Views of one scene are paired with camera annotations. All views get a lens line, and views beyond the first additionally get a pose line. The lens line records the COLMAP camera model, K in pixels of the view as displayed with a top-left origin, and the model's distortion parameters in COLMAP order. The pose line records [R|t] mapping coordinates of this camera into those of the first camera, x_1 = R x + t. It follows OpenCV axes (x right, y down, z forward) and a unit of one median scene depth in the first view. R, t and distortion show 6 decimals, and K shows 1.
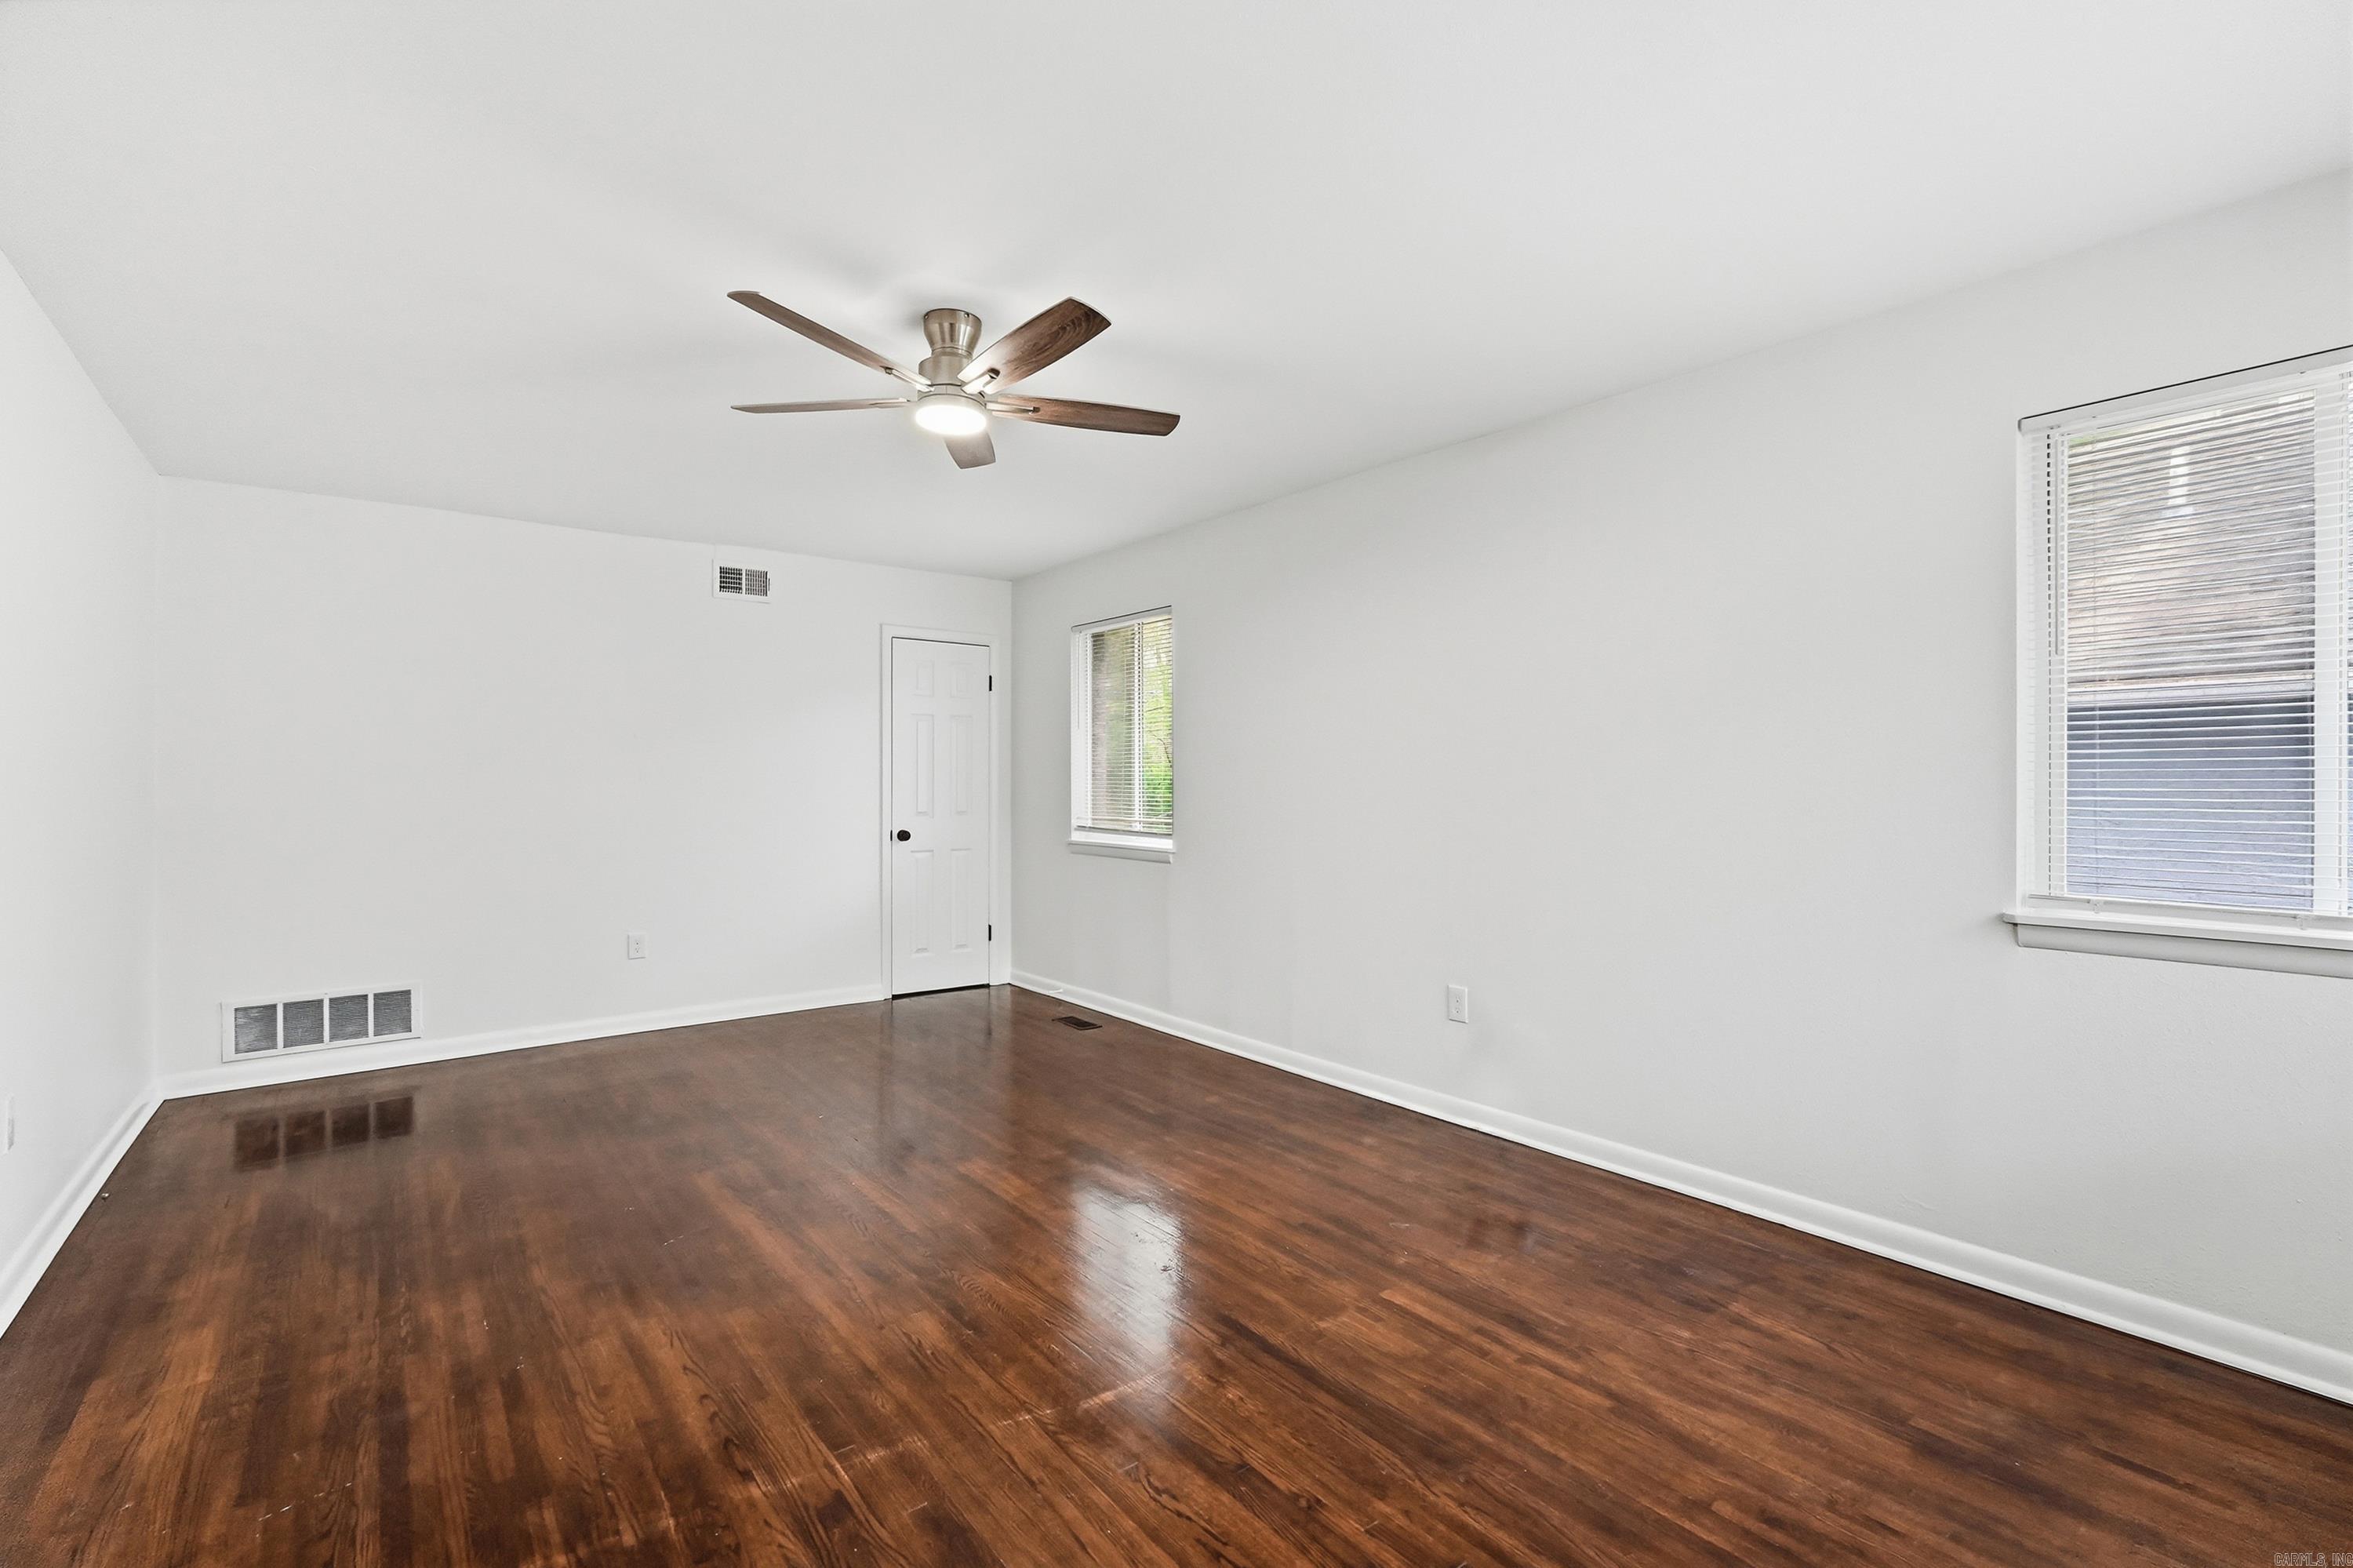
lens RADIAL K [[1049.8, 0, 1173.0], [0, 1049.8, 785.9], [0, 0, 1]] dist [-0.015880, 0.009574]
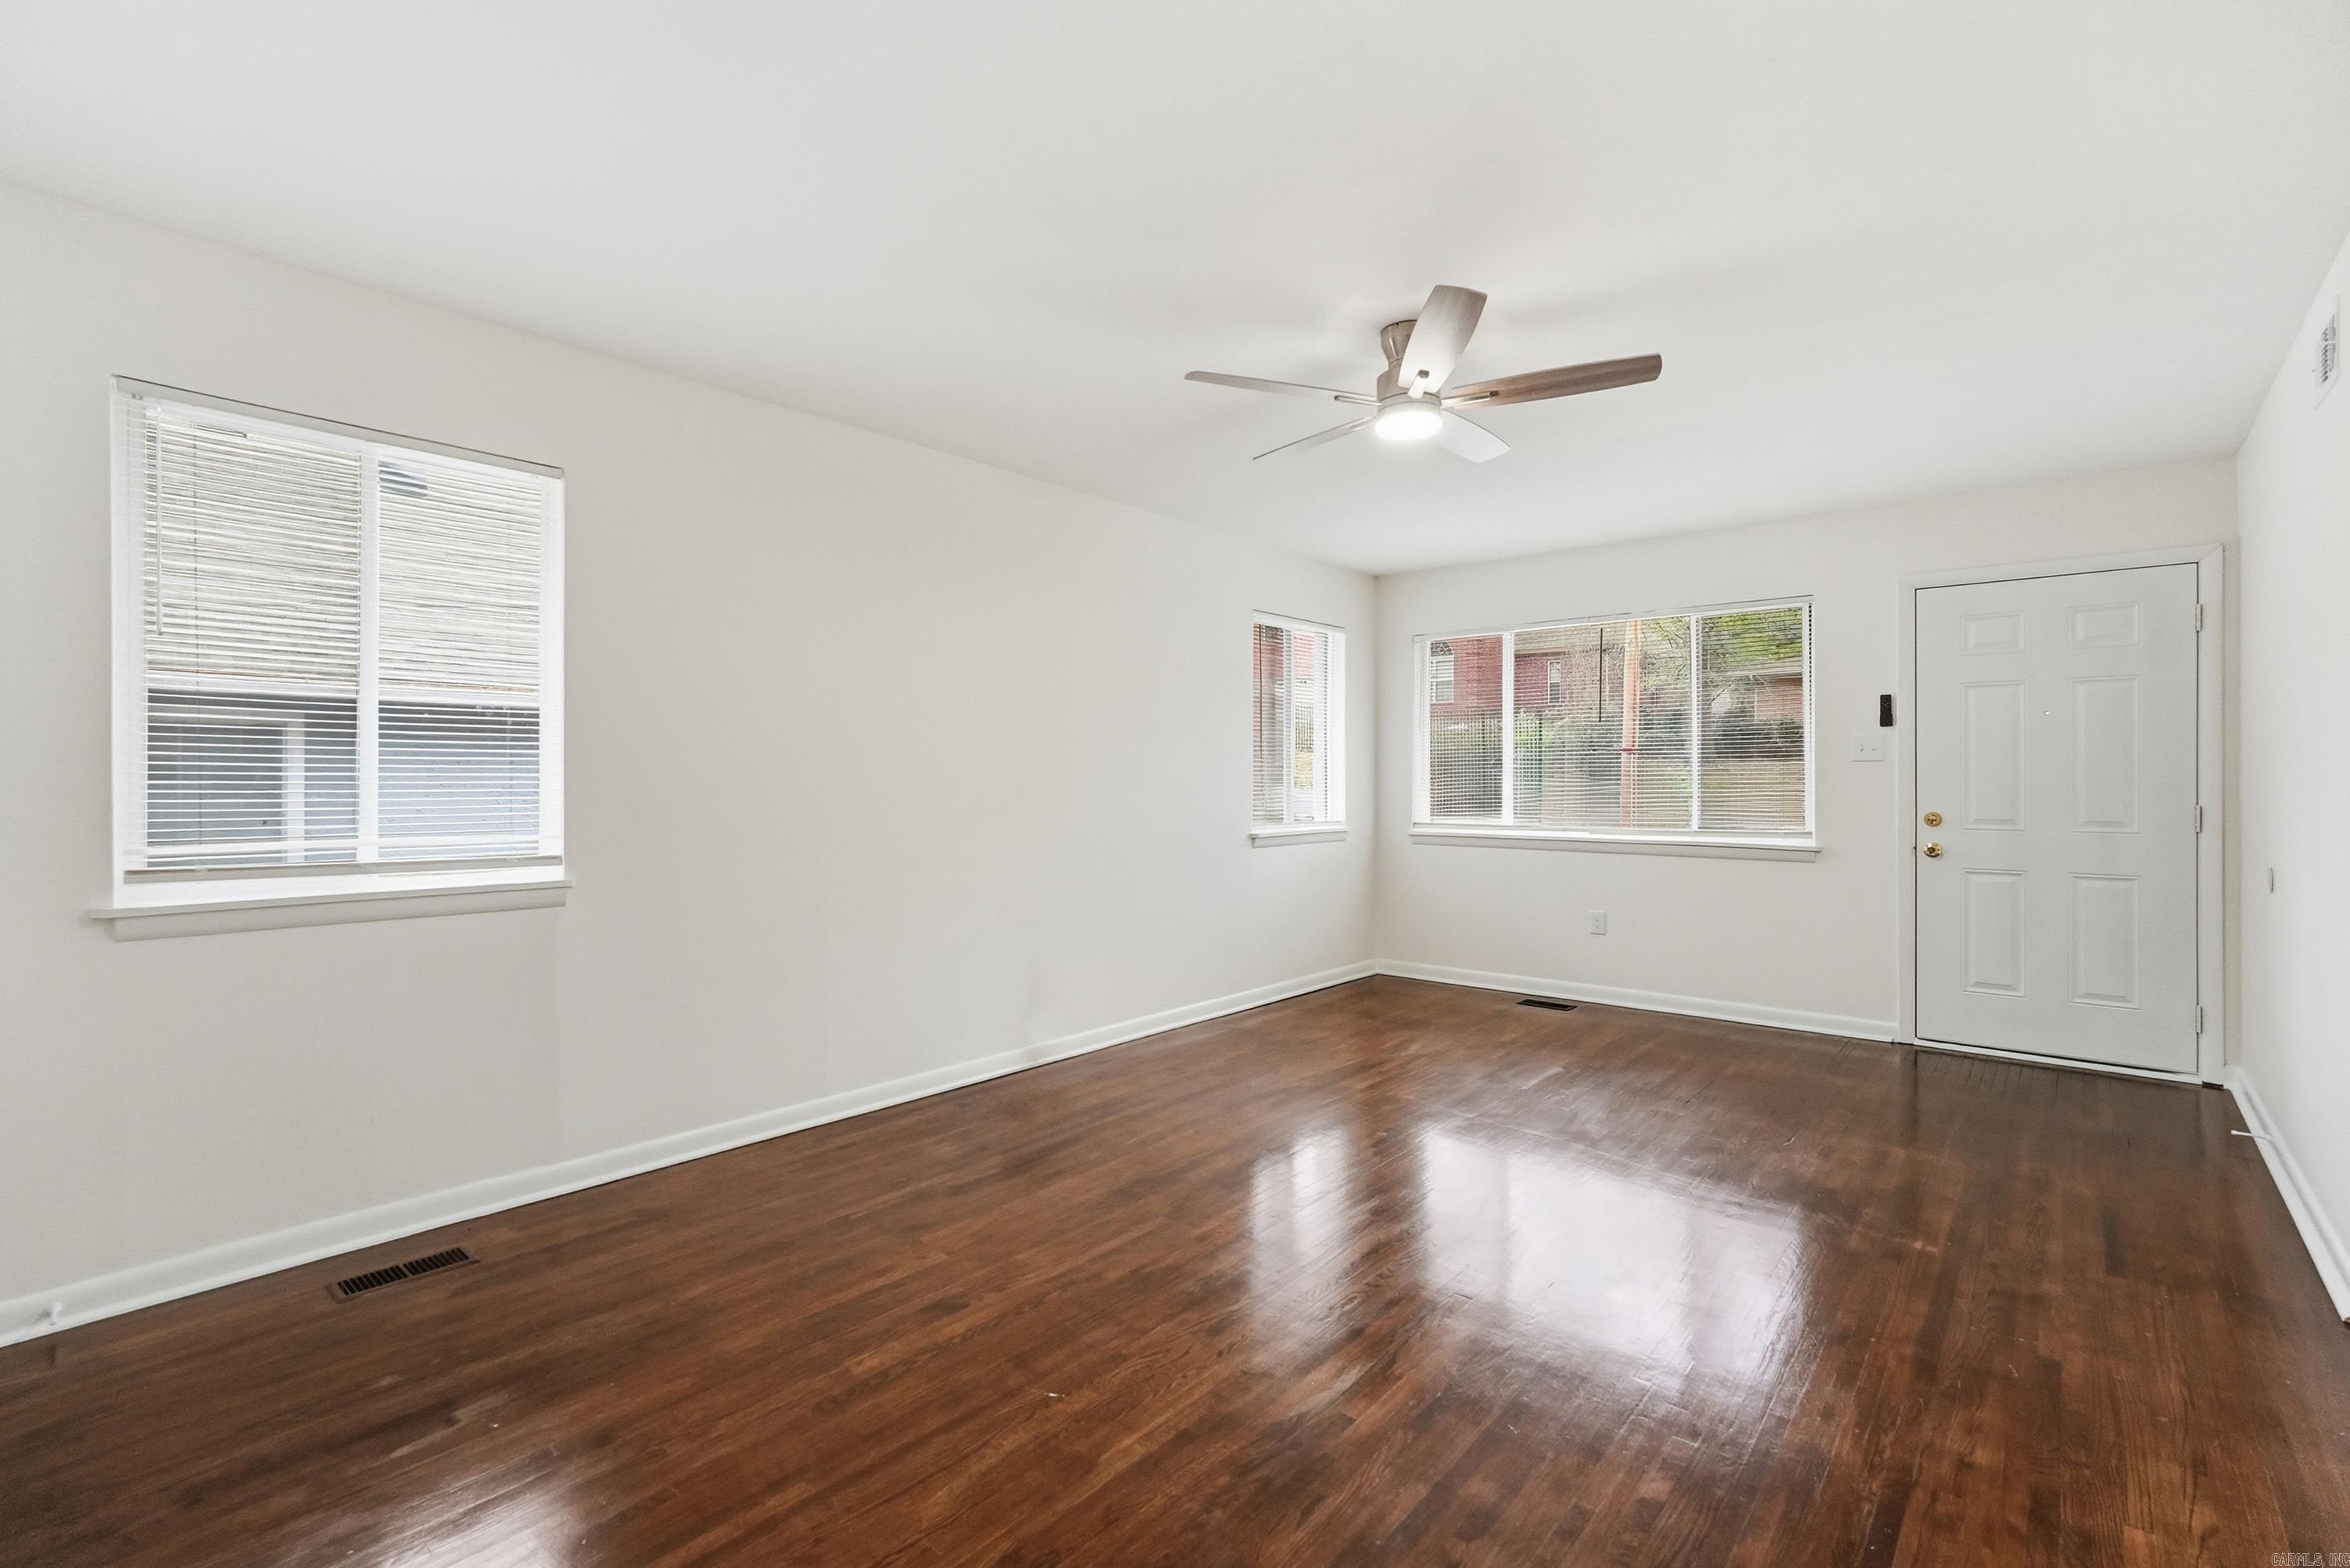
lens RADIAL K [[1048.4, 0, 1171.5], [0, 1048.4, 785.9], [0, 0, 1]] dist [-0.015880, 0.009574]
pose [[-0.205481, -0.002279, 0.978659, -1.026900], [-0.001460, 0.999997, 0.002022, 0.007459], [-0.978660, -0.001013, -0.205483, 1.243104]]
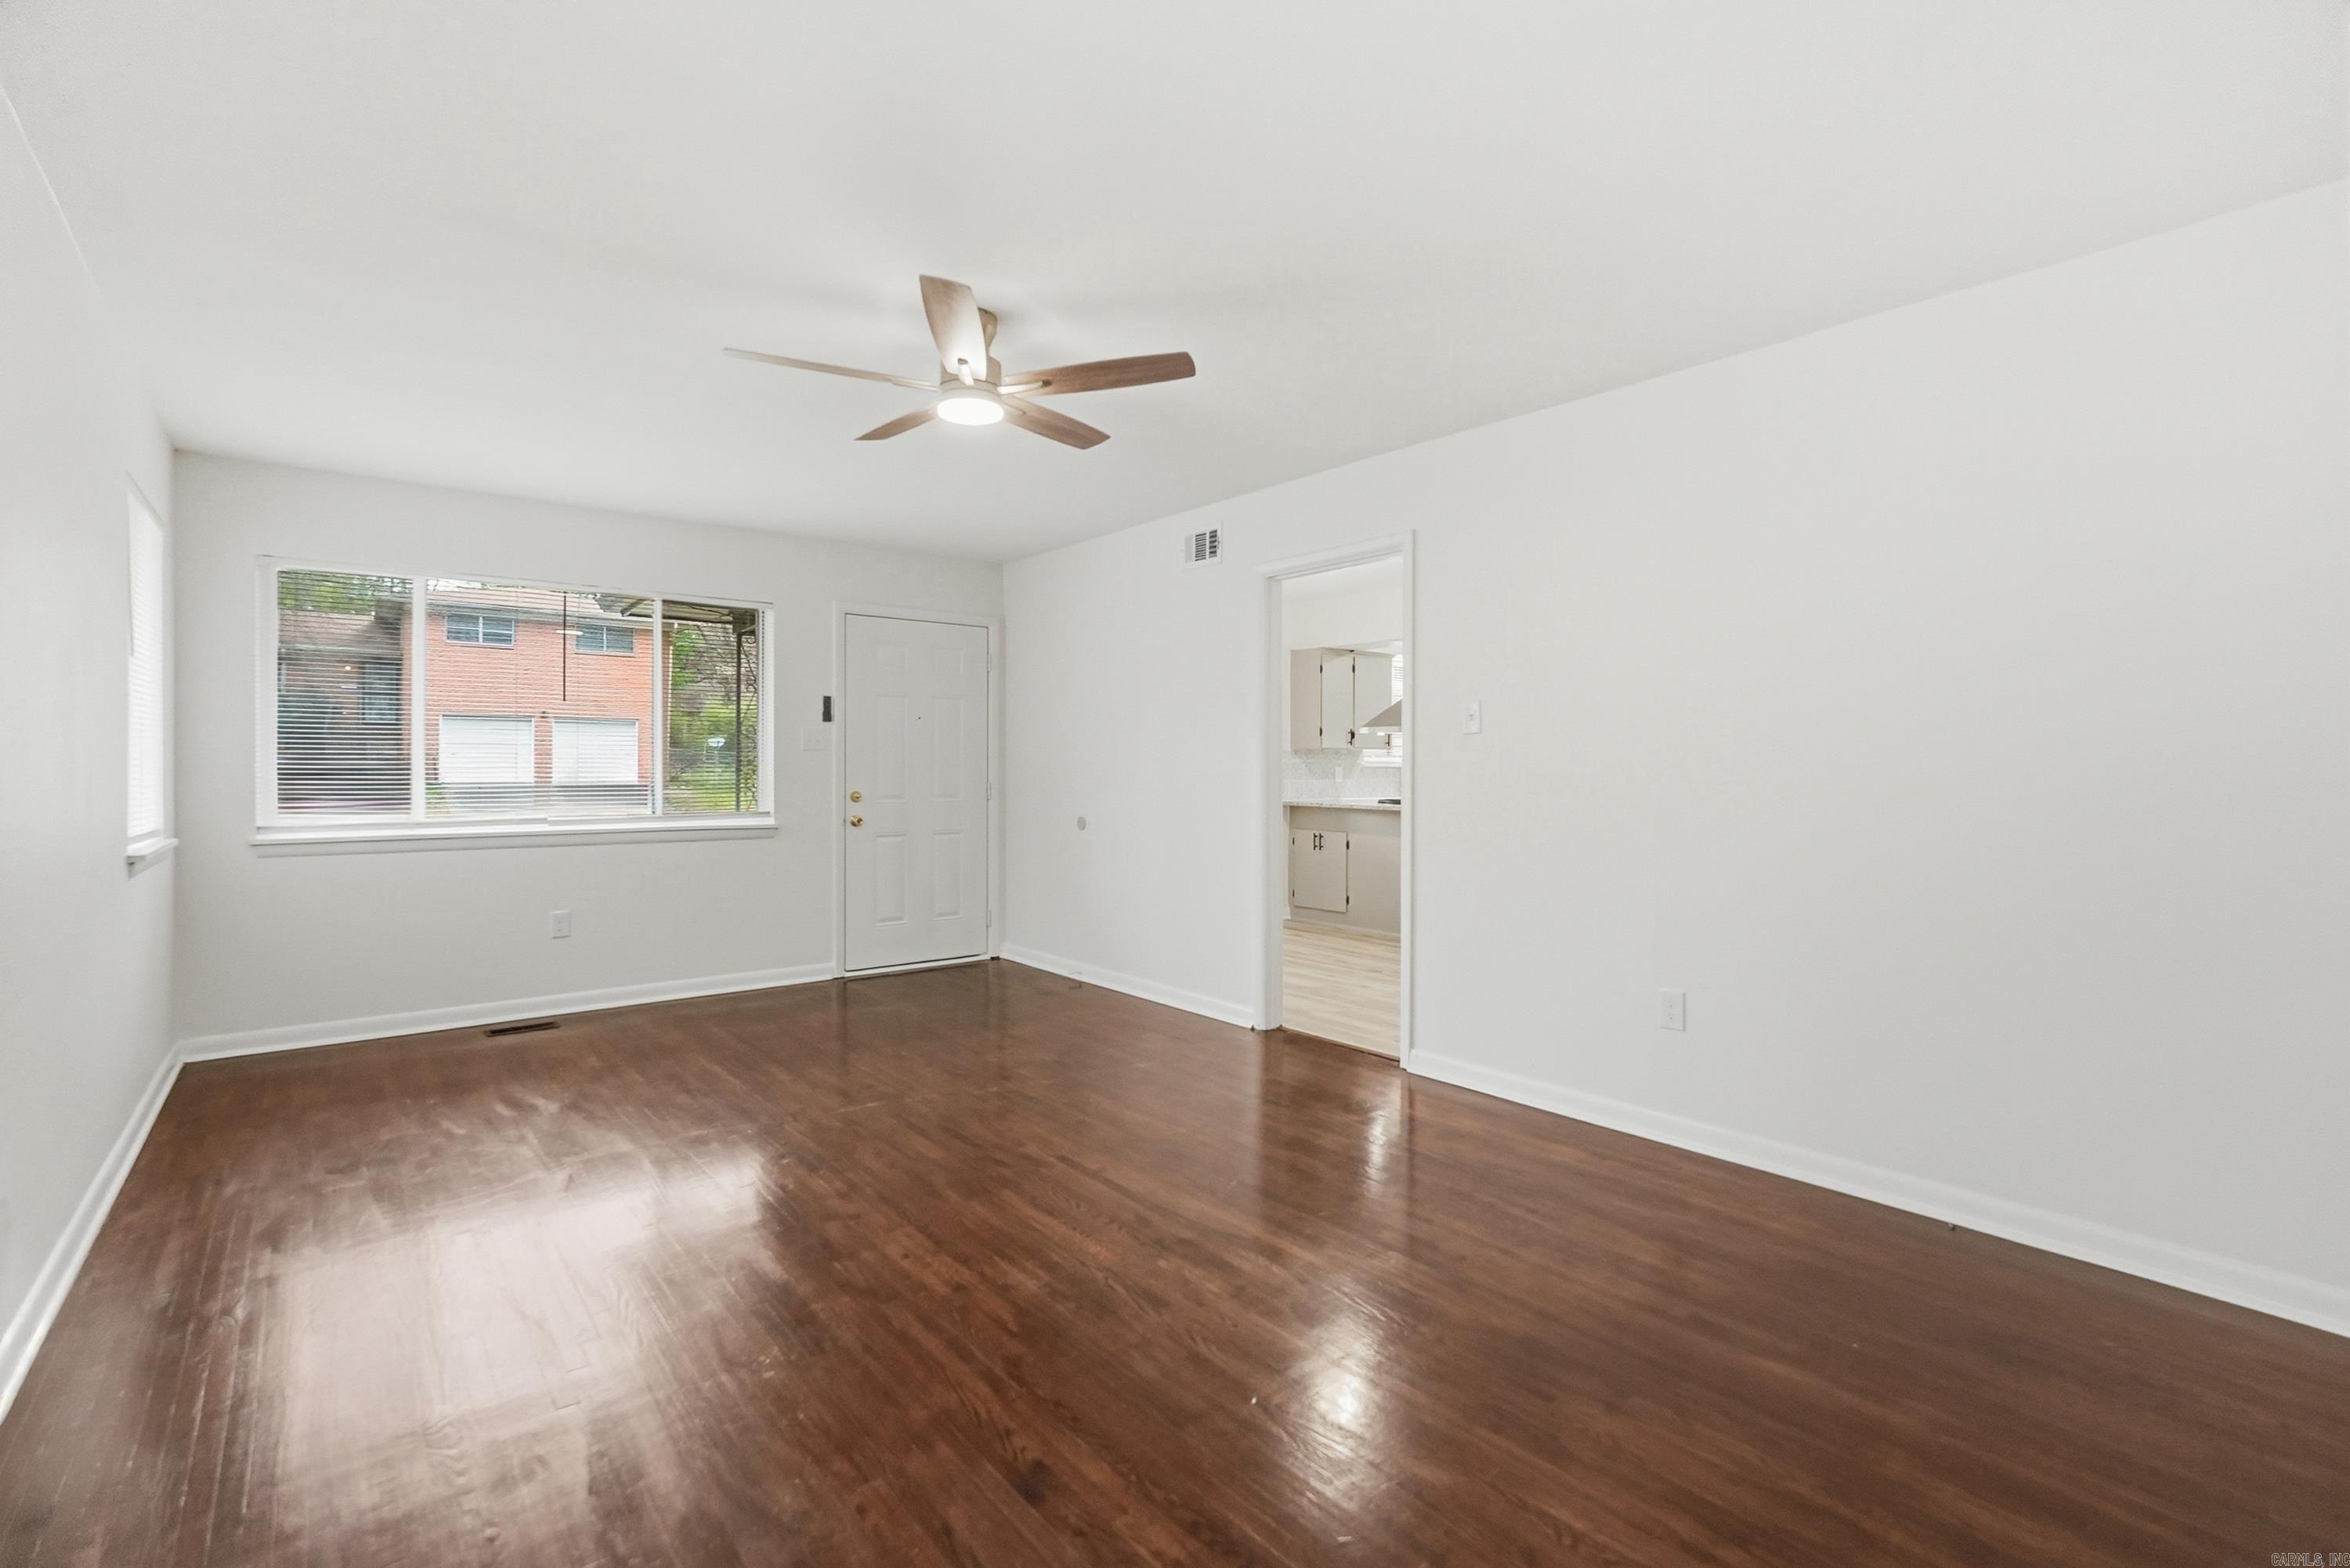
lens RADIAL K [[1048.4, 0, 1171.5], [0, 1048.4, 785.9], [0, 0, 1]] dist [-0.015880, 0.009574]
pose [[-0.999693, 0.001404, -0.024747, -0.338225], [0.001068, 0.999907, 0.013572, 0.011429], [0.024764, 0.013542, -0.999602, 1.778569]]
